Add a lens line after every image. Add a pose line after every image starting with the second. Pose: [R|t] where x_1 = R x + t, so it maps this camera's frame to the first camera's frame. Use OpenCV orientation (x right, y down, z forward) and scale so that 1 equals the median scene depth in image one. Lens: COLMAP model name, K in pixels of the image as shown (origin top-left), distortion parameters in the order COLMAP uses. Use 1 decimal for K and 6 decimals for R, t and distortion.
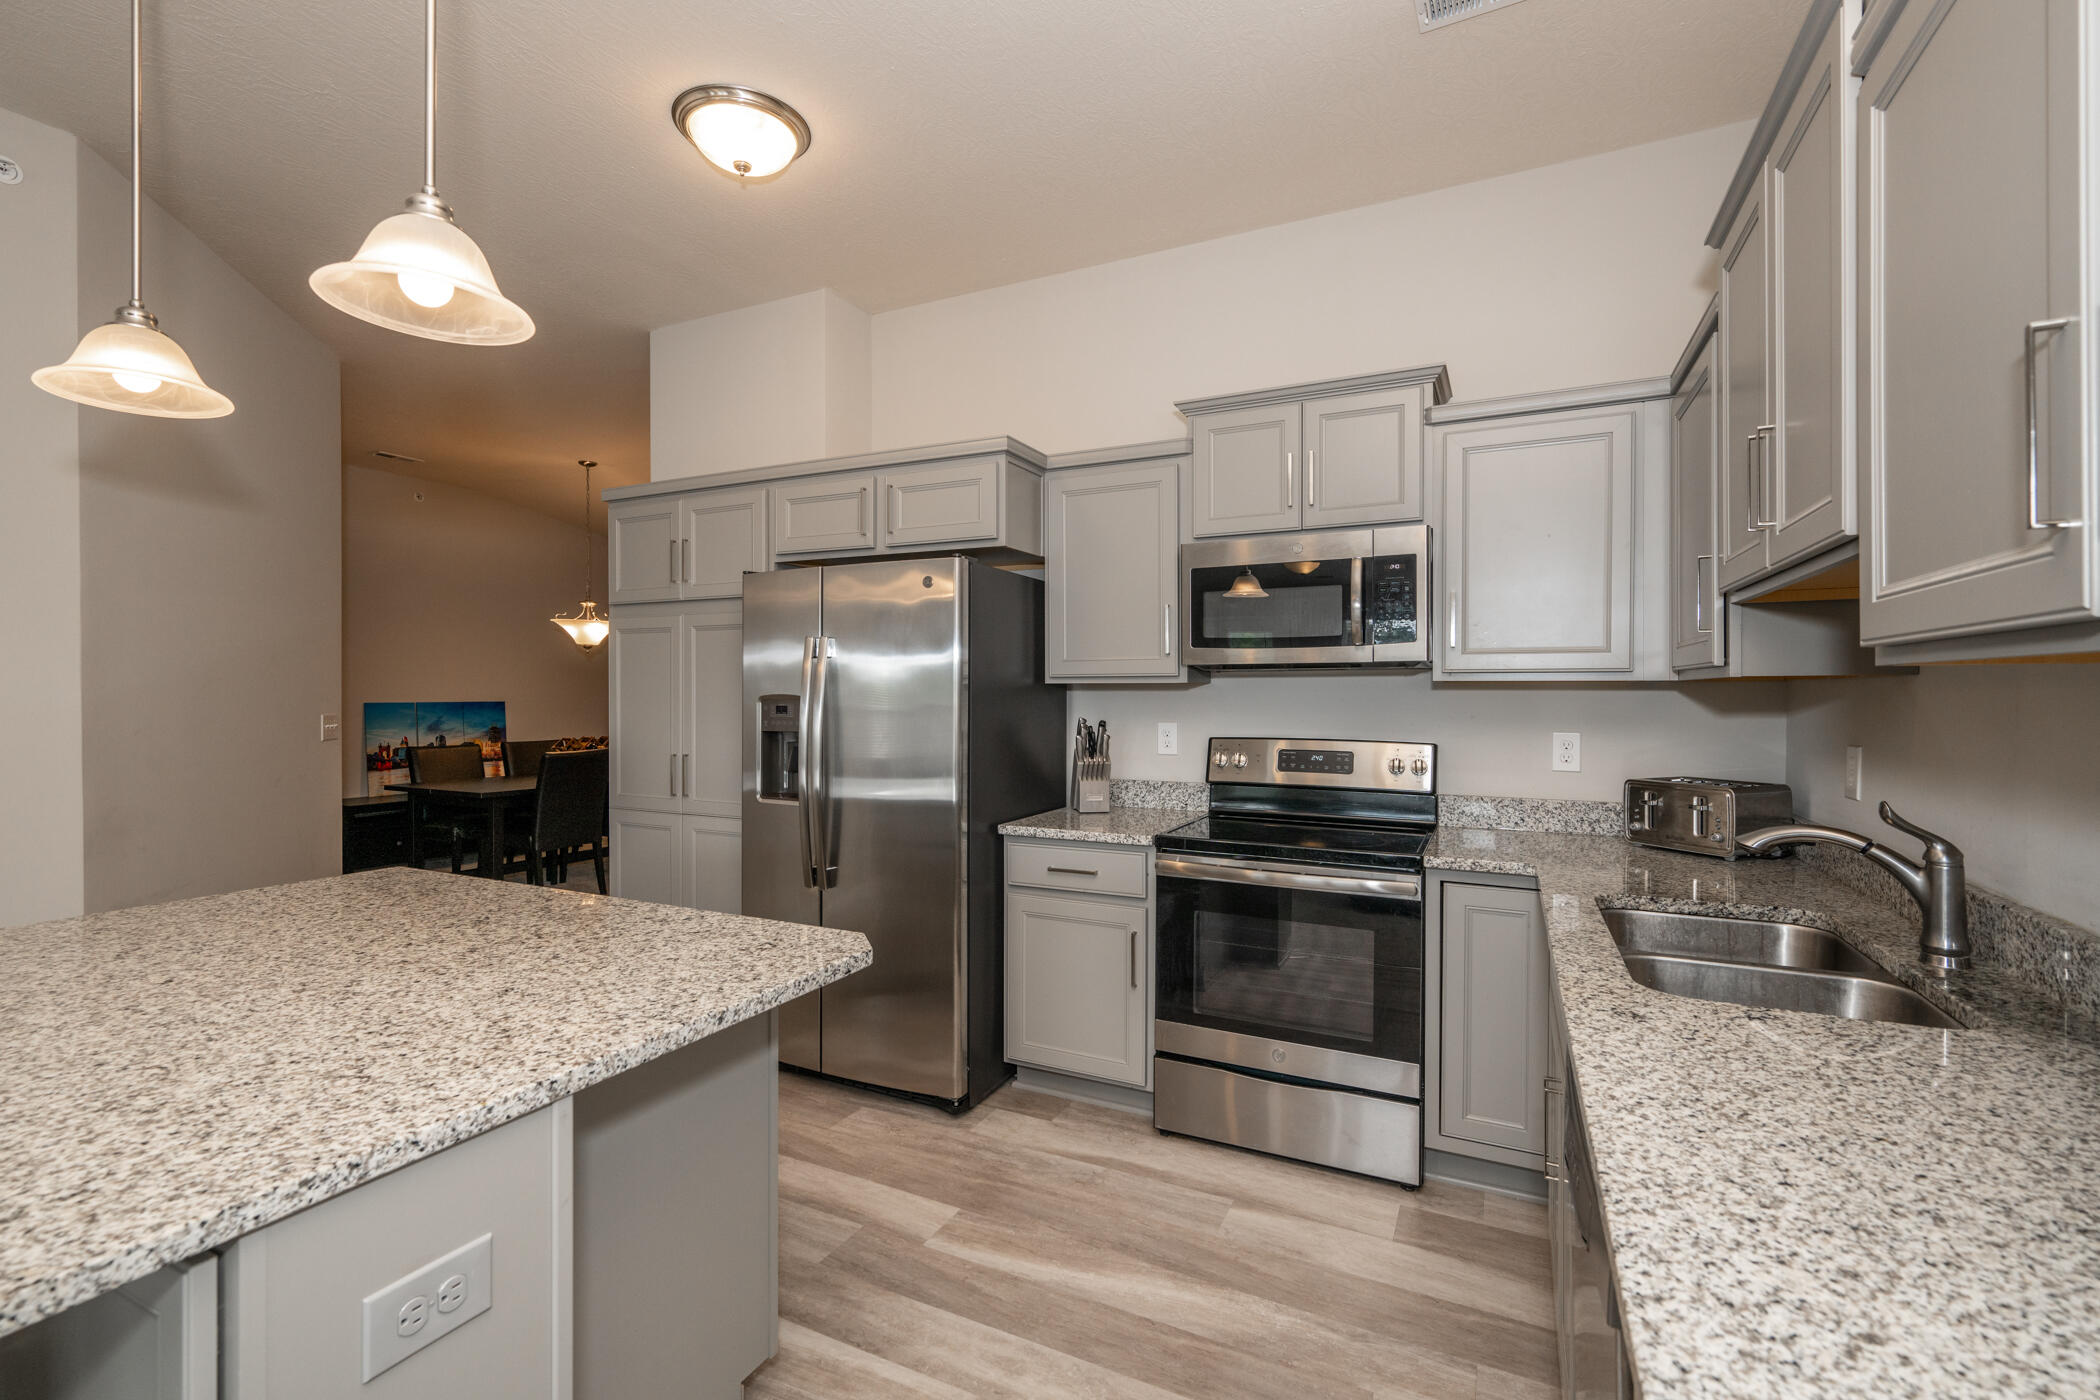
lens RADIAL K [[922.5, 0, 1046.3], [0, 922.5, 698.9], [0, 0, 1]] dist [-0.000507, 0.000888]
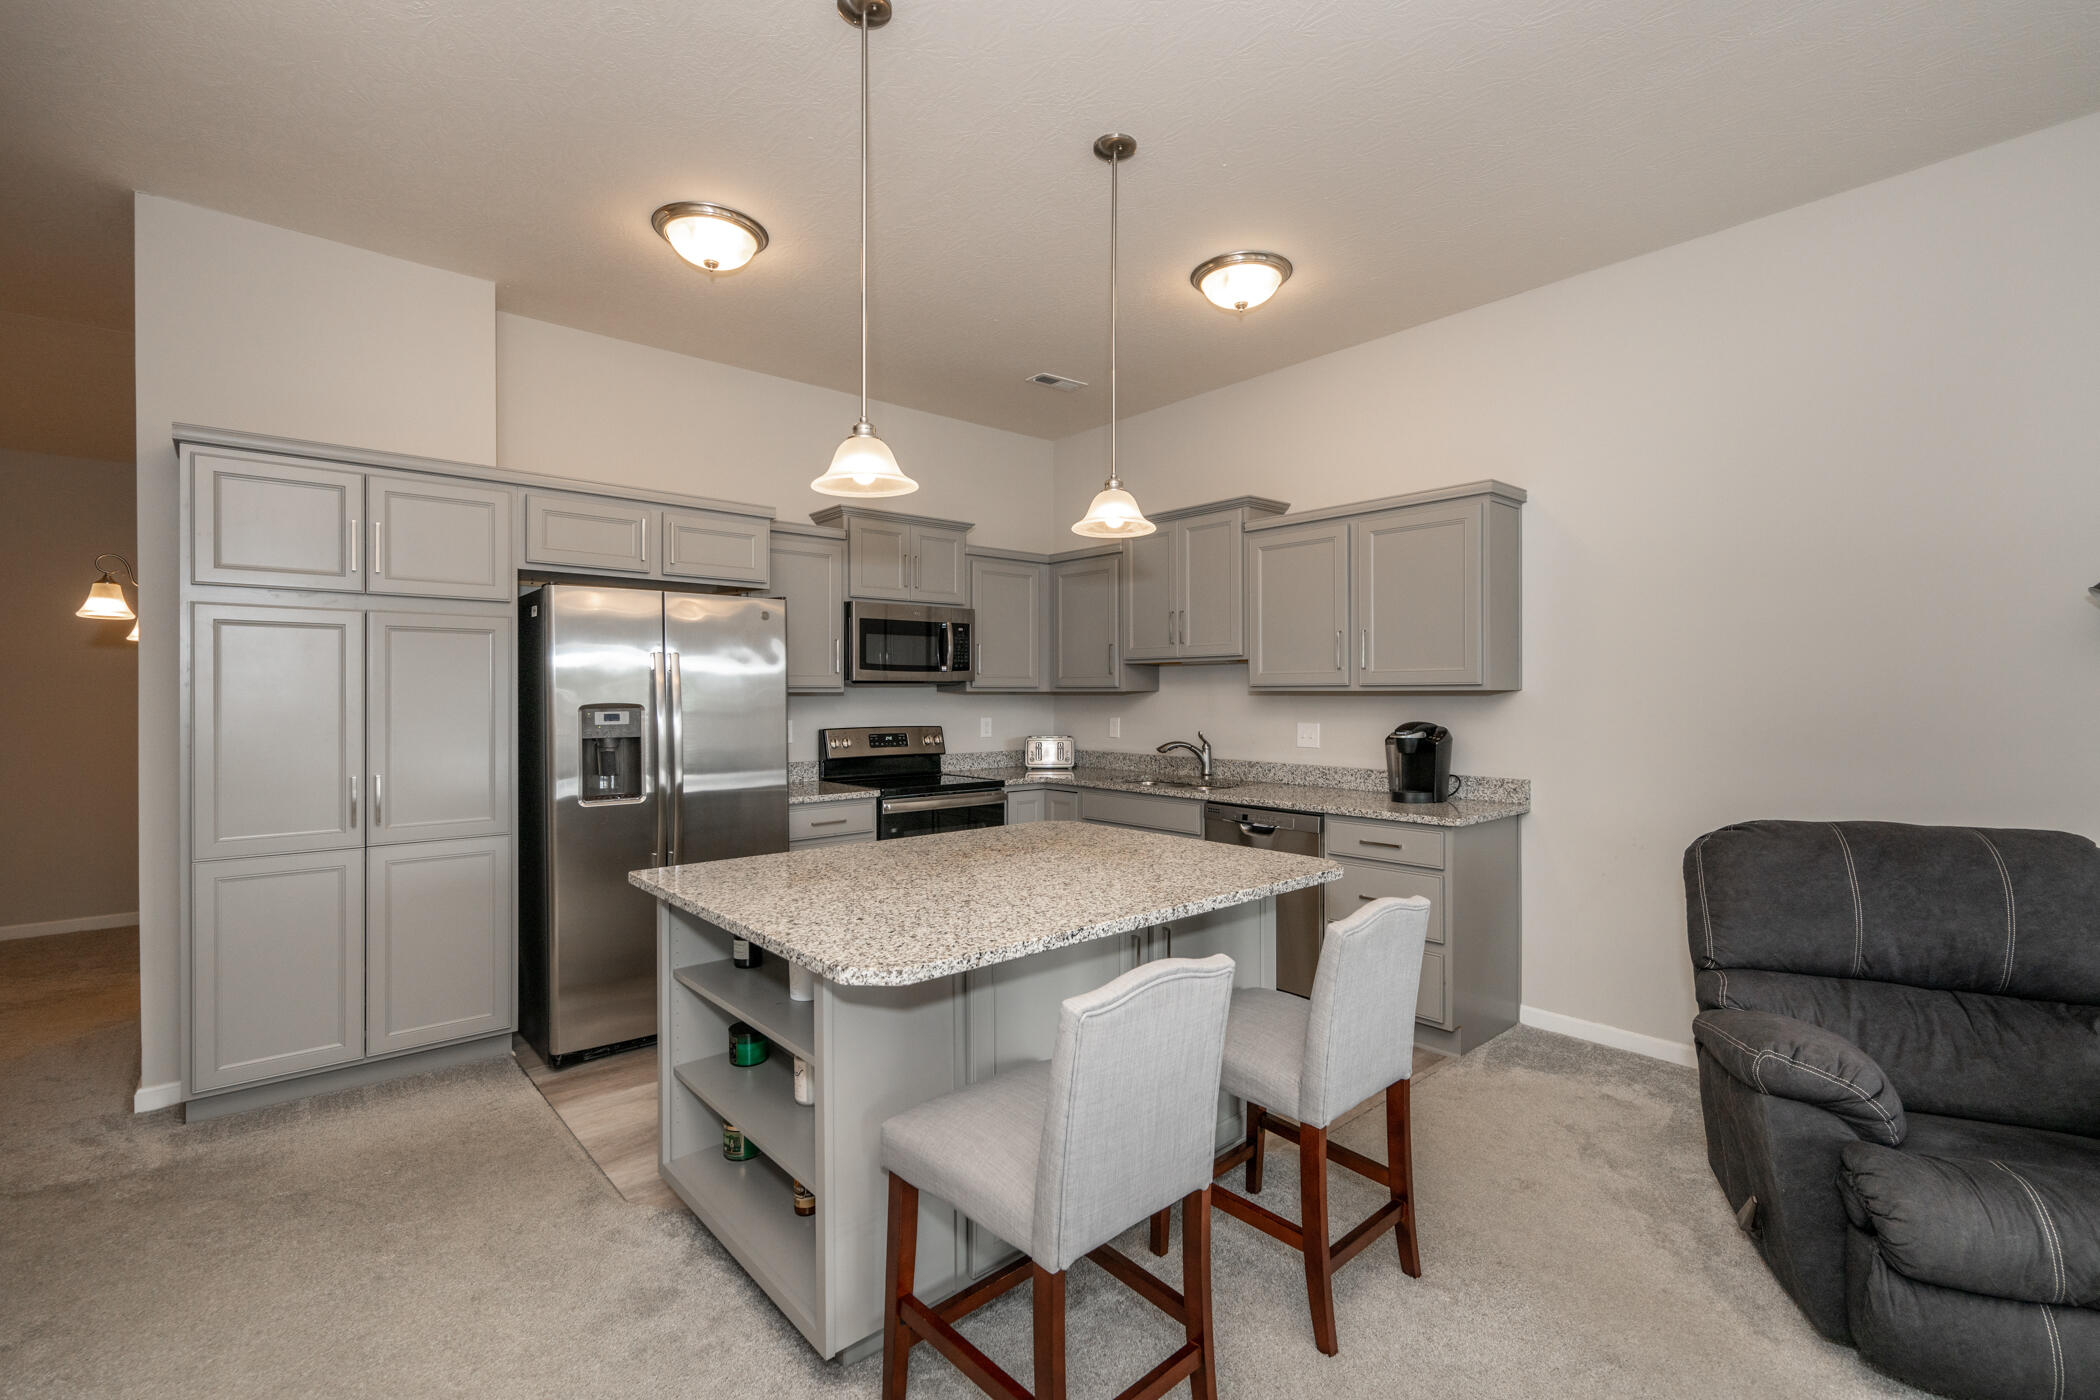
lens RADIAL K [[922.5, 0, 1044.2], [0, 922.5, 697.8], [0, 0, 1]] dist [-0.000507, 0.000888]
pose [[0.385741, -0.007802, 0.922574, -1.151910], [0.009235, 0.999947, 0.004595, -0.012020], [-0.922561, 0.006748, 0.385792, 0.127414]]
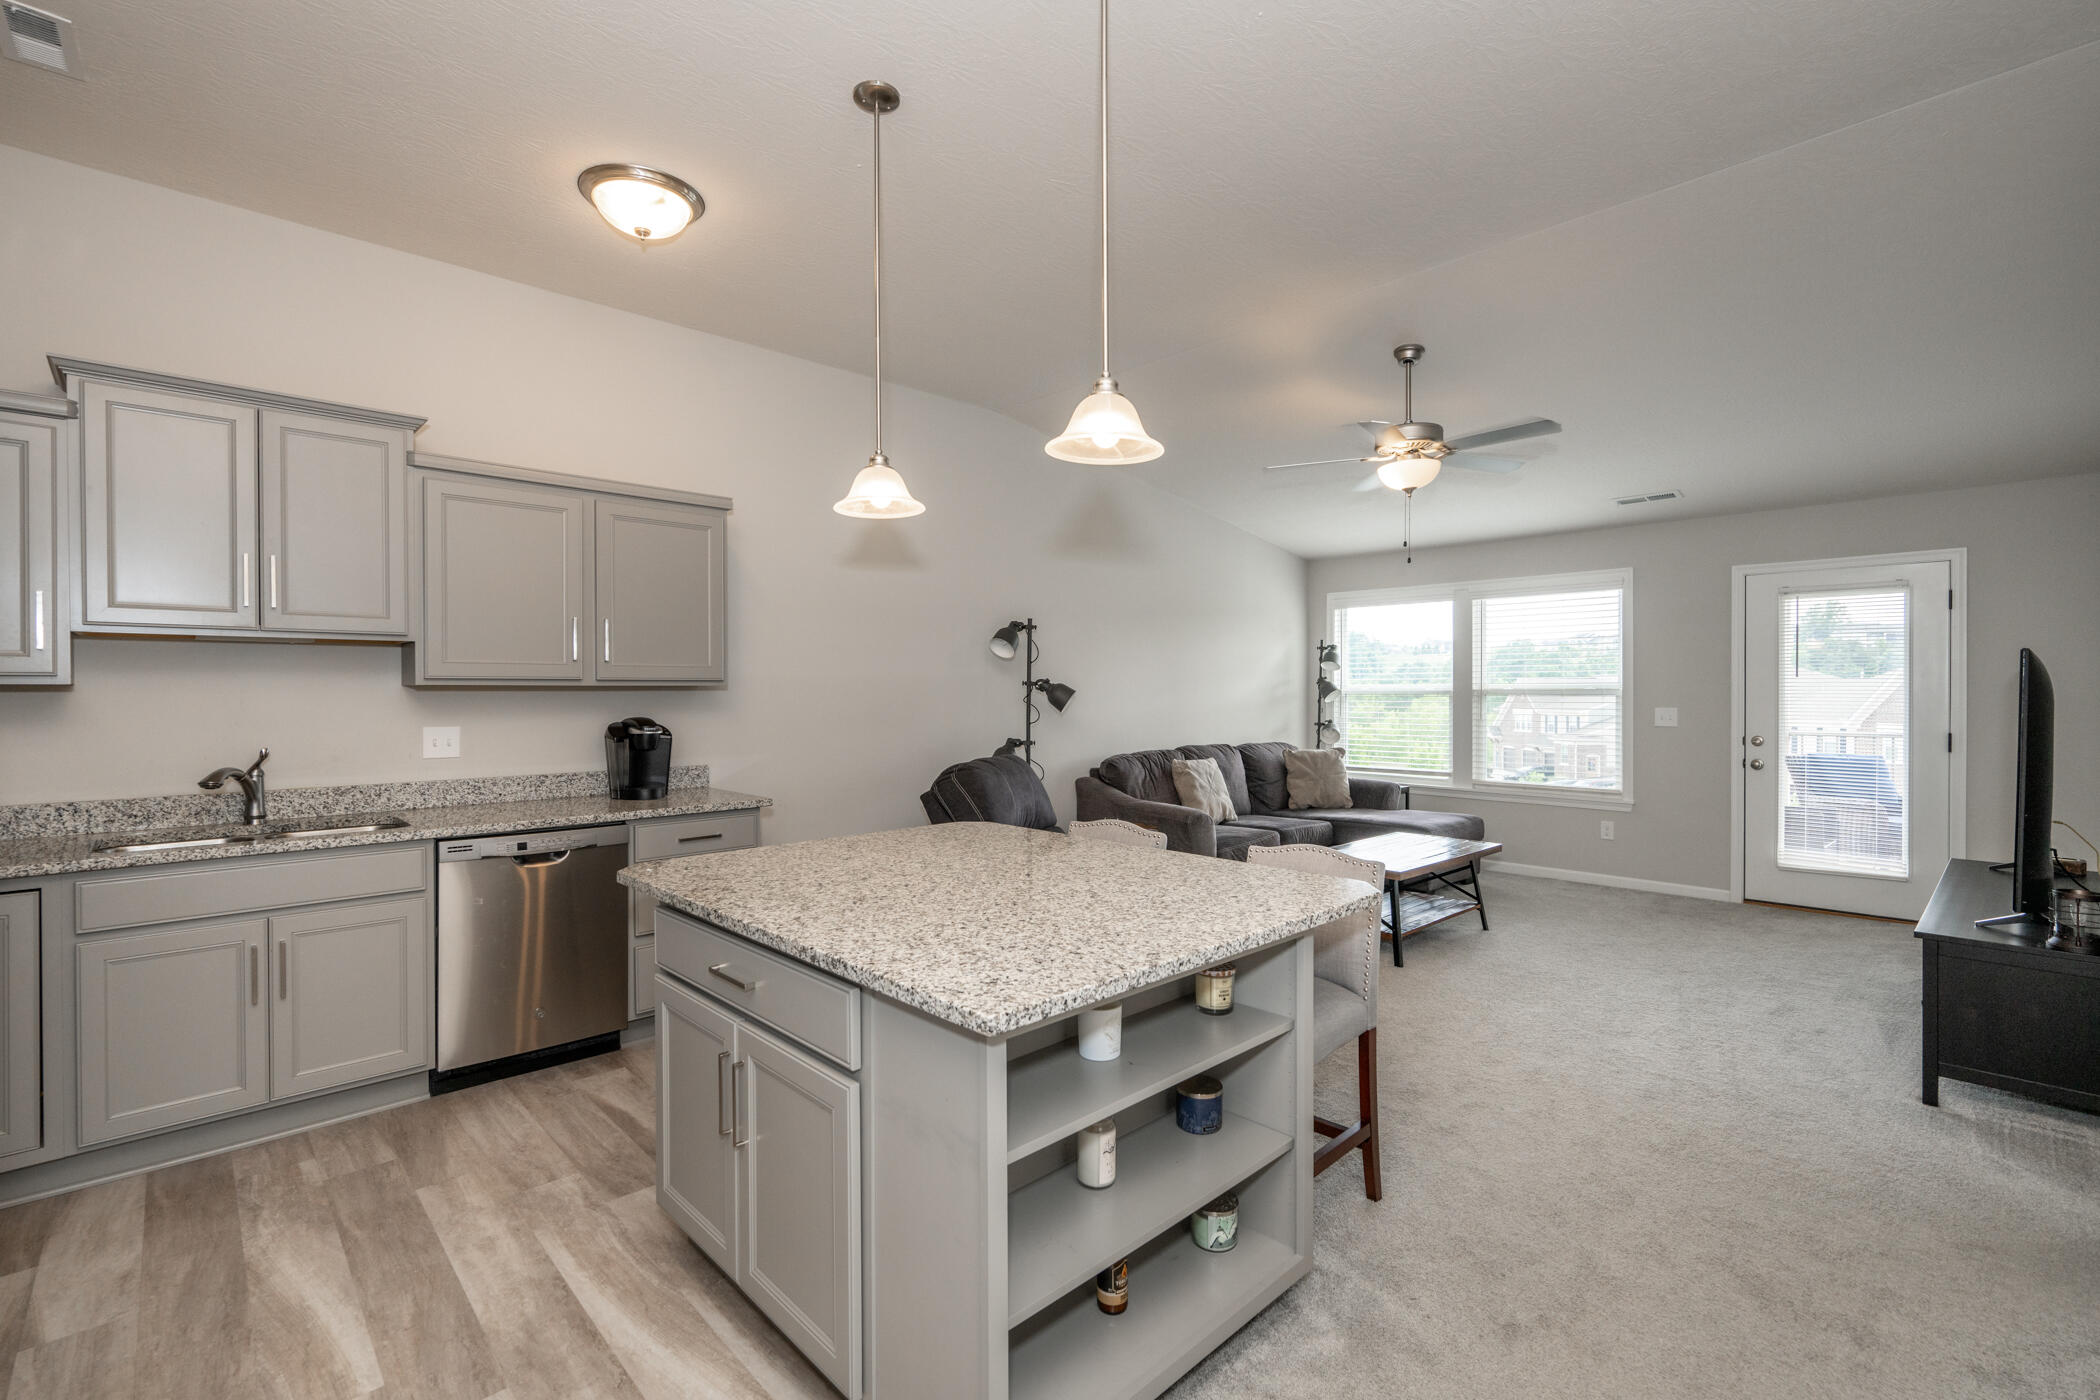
lens RADIAL K [[922.5, 0, 1039.3], [0, 922.5, 698.8], [0, 0, 1]] dist [-0.000507, 0.000888]
pose [[-0.936966, -0.002466, 0.349411, -0.715012], [0.003496, 0.999859, 0.016432, -0.012360], [-0.349402, 0.016618, -0.936825, 1.164432]]
